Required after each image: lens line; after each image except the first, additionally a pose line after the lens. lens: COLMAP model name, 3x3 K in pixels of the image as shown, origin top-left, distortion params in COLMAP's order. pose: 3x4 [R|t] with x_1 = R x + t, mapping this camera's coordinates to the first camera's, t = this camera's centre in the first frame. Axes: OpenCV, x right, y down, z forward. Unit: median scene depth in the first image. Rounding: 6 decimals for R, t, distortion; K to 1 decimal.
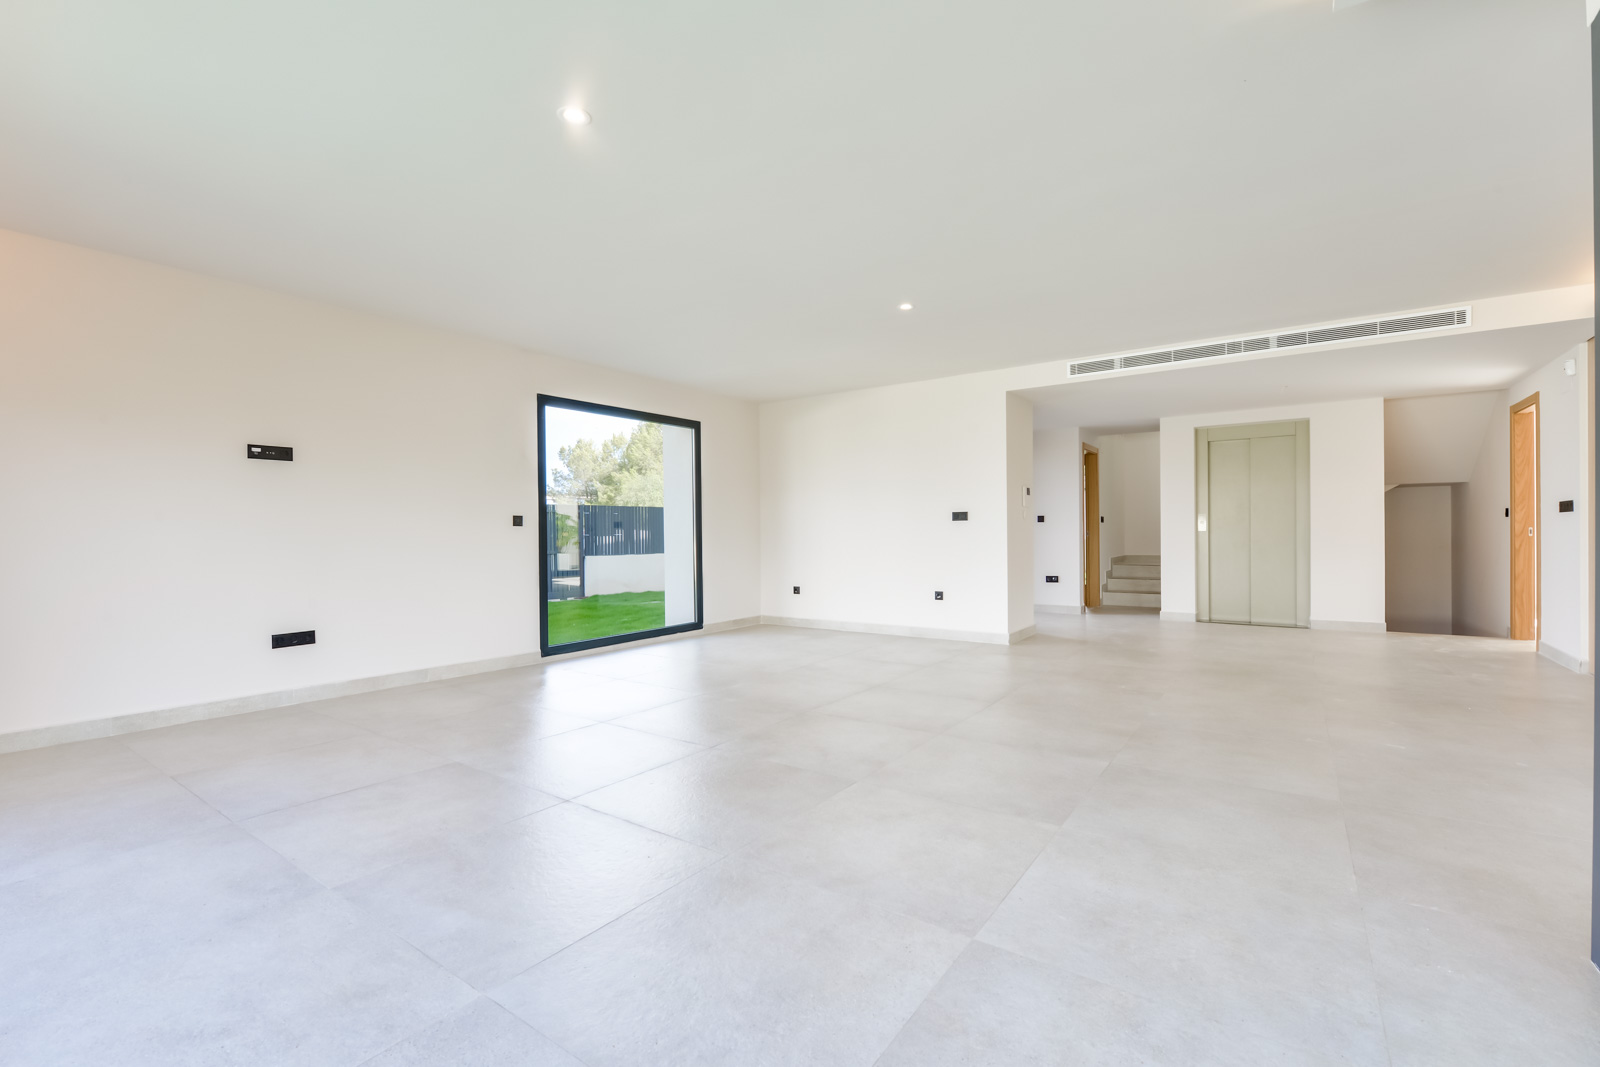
lens RADIAL K [[689.5, 0, 800.3], [0, 689.5, 536.0], [0, 0, 1]] dist [-0.007921, -0.001779]
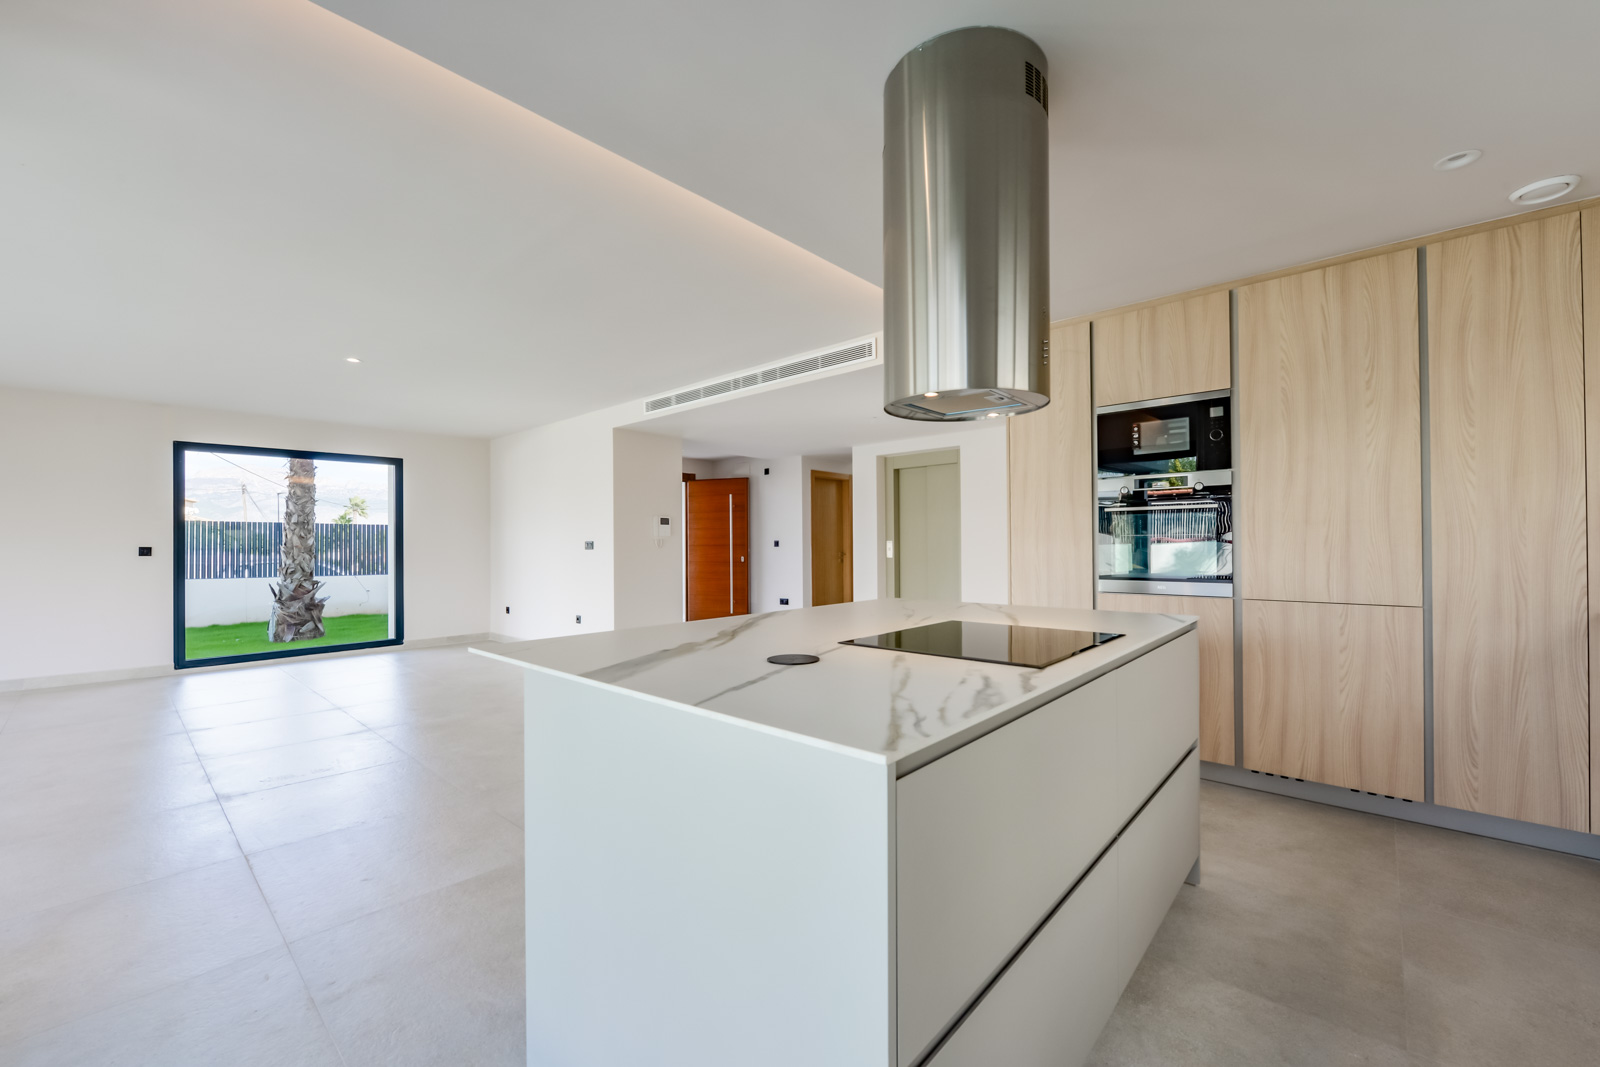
lens RADIAL K [[637.7, 0, 803.7], [0, 637.7, 540.1], [0, 0, 1]] dist [-0.008120, -0.000186]
pose [[0.992881, 0.001351, -0.119104, 0.660208], [-0.002583, 0.999945, -0.010193, -0.026773], [0.119084, 0.010428, 0.992829, 0.060952]]
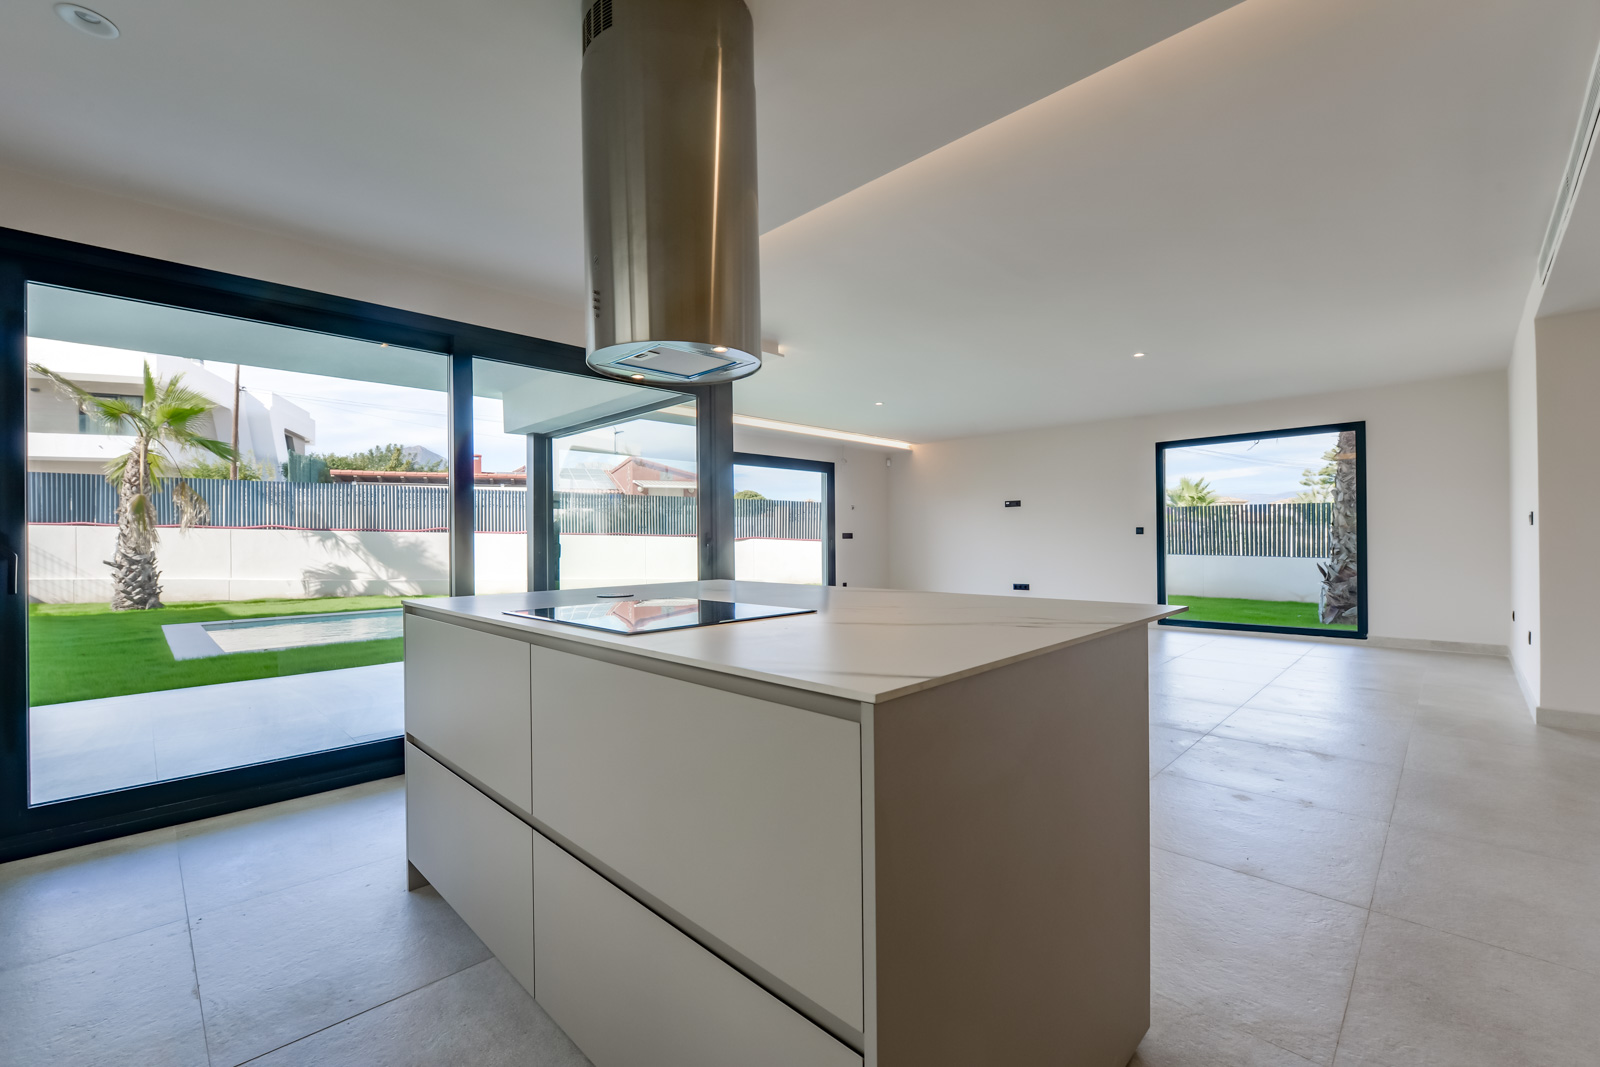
lens RADIAL K [[671.6, 0, 803.6], [0, 671.6, 533.1], [0, 0, 1]] dist [-0.006621, -0.001502]
pose [[-0.163717, 0.002879, -0.986503, 0.940046], [0.007000, 0.999974, 0.001757, -0.019845], [0.986483, -0.006618, -0.163733, 0.413594]]
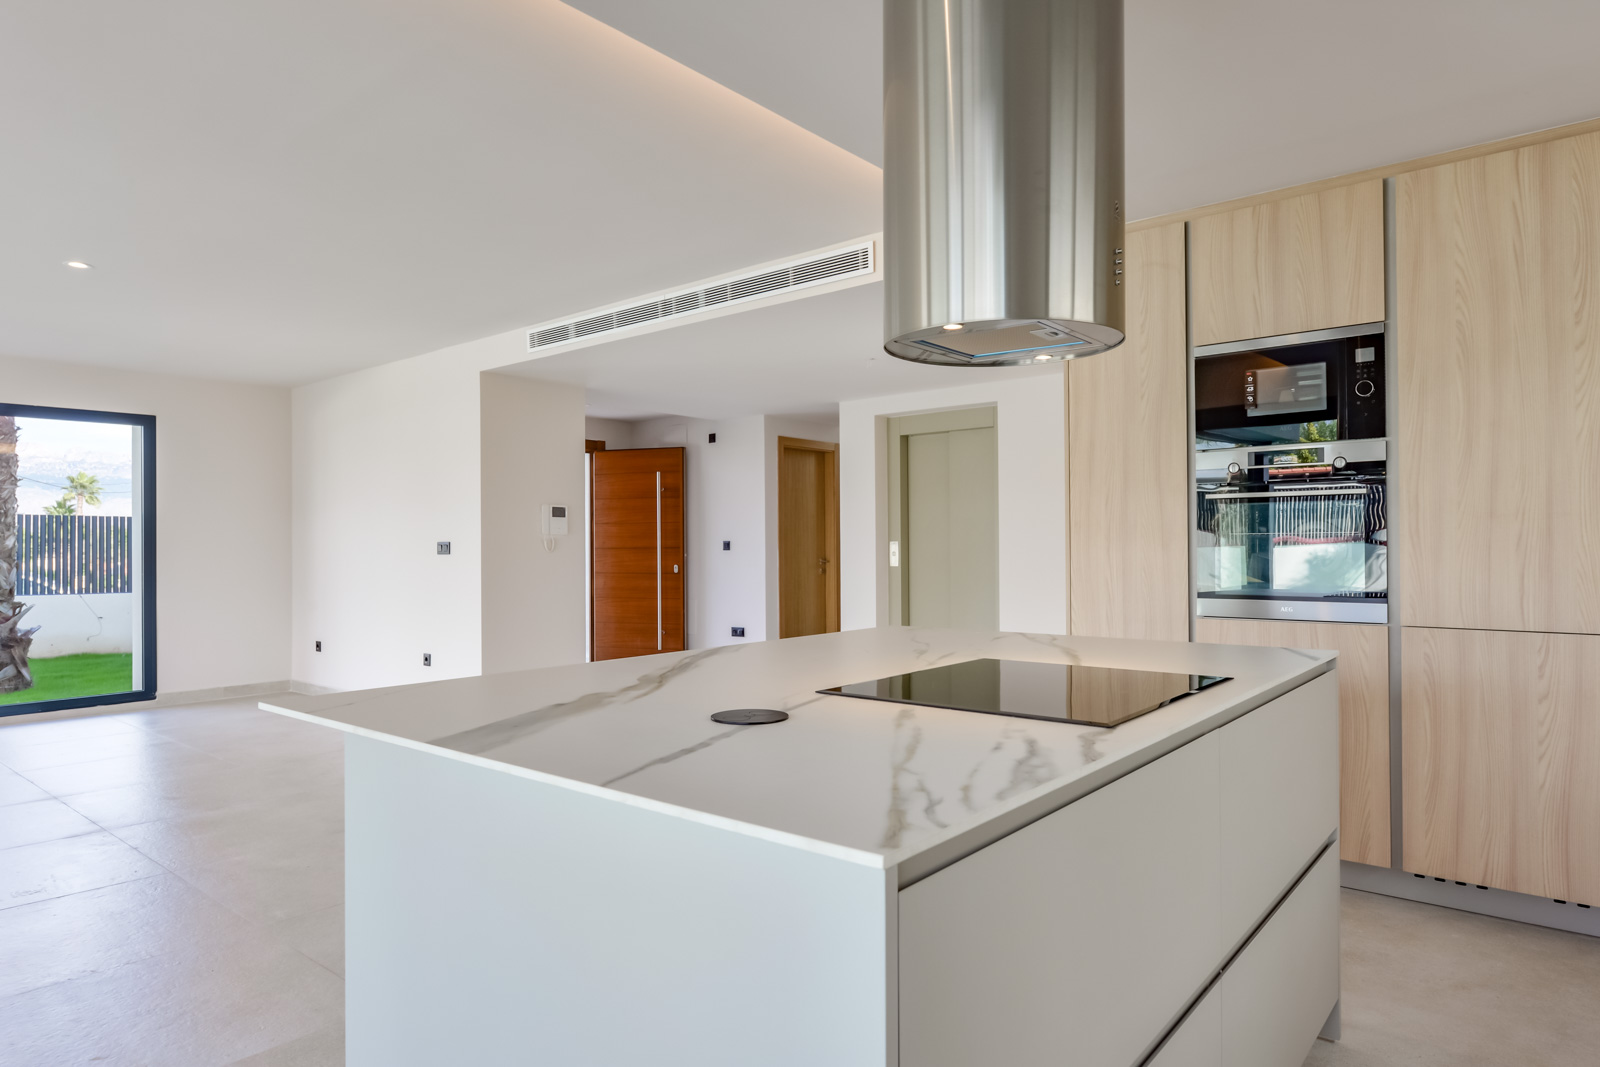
lens RADIAL K [[949.1, 0, 804.4], [0, 949.1, 540.6], [0, 0, 1]] dist [-0.003911, -0.001504]
pose [[0.996722, 0.001968, -0.080878, 0.661332], [-0.002788, 0.999946, -0.010032, -0.026775], [0.080854, 0.010225, 0.996674, 0.058640]]
